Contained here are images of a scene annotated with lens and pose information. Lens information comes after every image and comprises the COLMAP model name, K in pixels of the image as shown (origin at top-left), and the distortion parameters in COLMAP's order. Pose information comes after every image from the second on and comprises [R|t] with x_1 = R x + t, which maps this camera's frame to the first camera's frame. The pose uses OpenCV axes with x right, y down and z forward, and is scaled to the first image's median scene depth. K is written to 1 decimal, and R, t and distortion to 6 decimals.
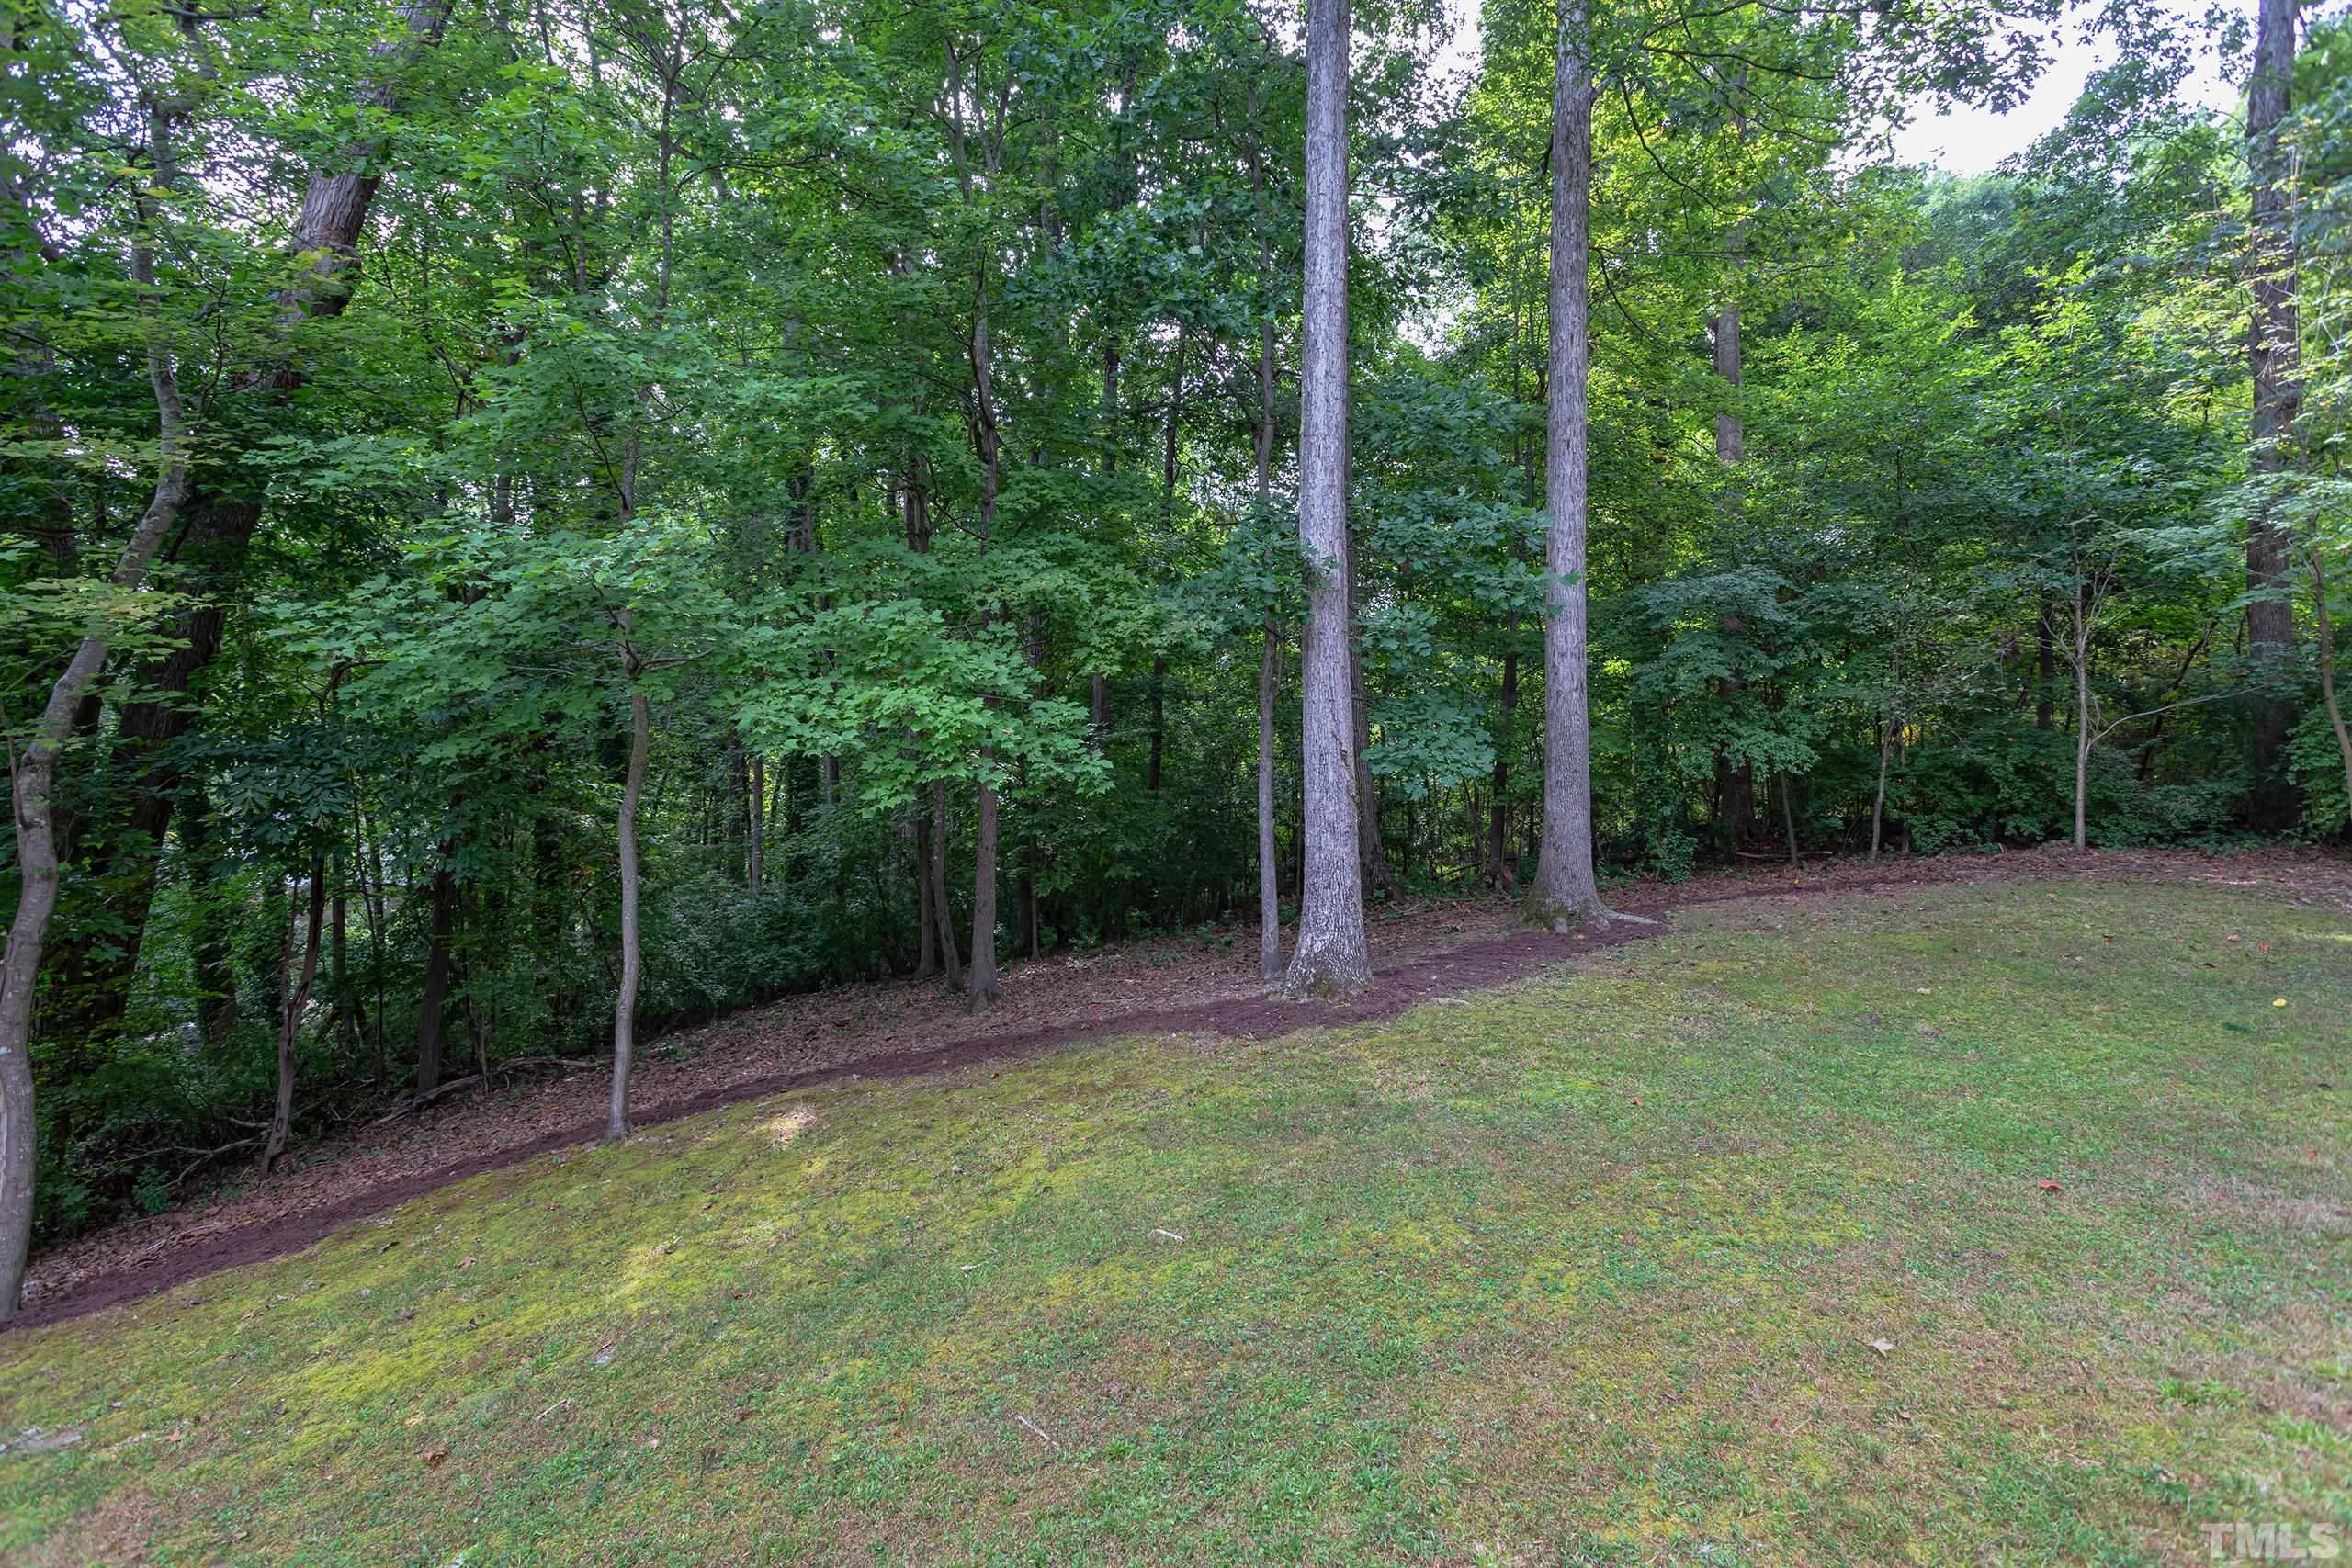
lens RADIAL K [[1093.0, 0, 1182.3], [0, 1093.0, 769.9], [0, 0, 1]] dist [0.000641, -0.000007]
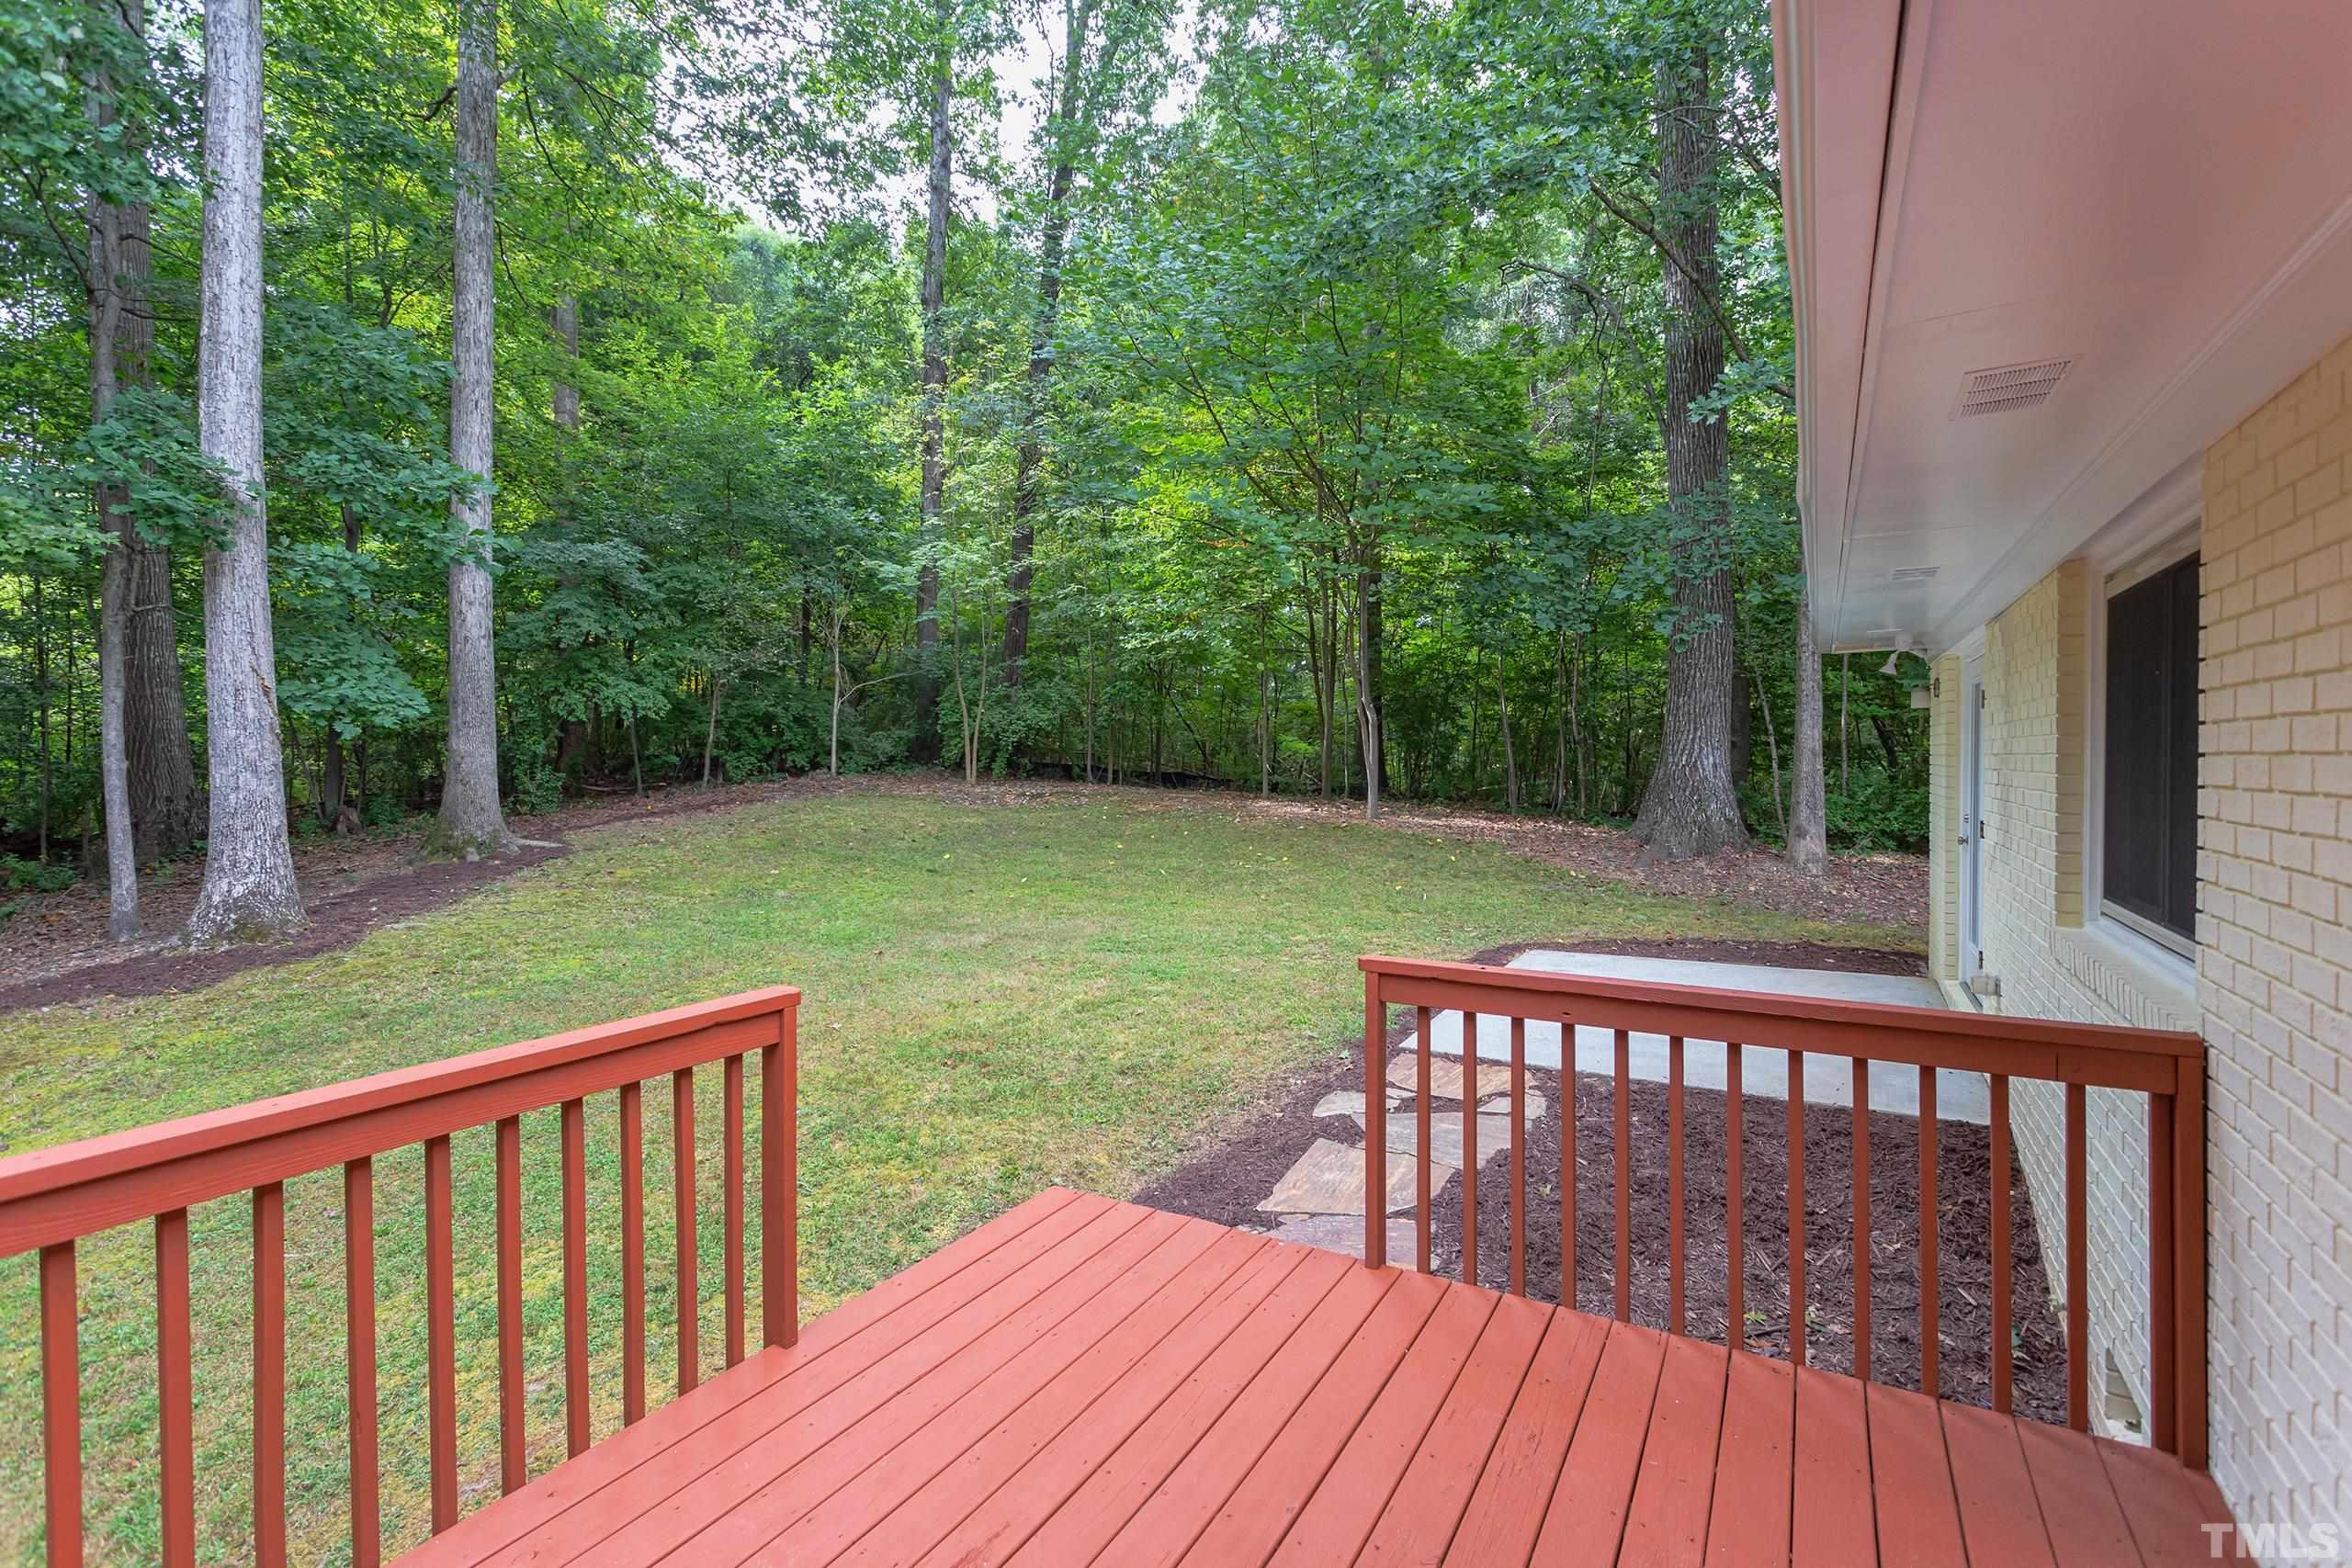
lens RADIAL K [[1182.7, 0, 1176.6], [0, 1182.7, 773.2], [0, 0, 1]] dist [0.009479, 0.000571]
pose [[0.519624, -0.018250, 0.854200, -0.266661], [-0.029514, 0.998792, 0.039293, -0.004781], [-0.853885, -0.045628, 0.518458, -0.185413]]
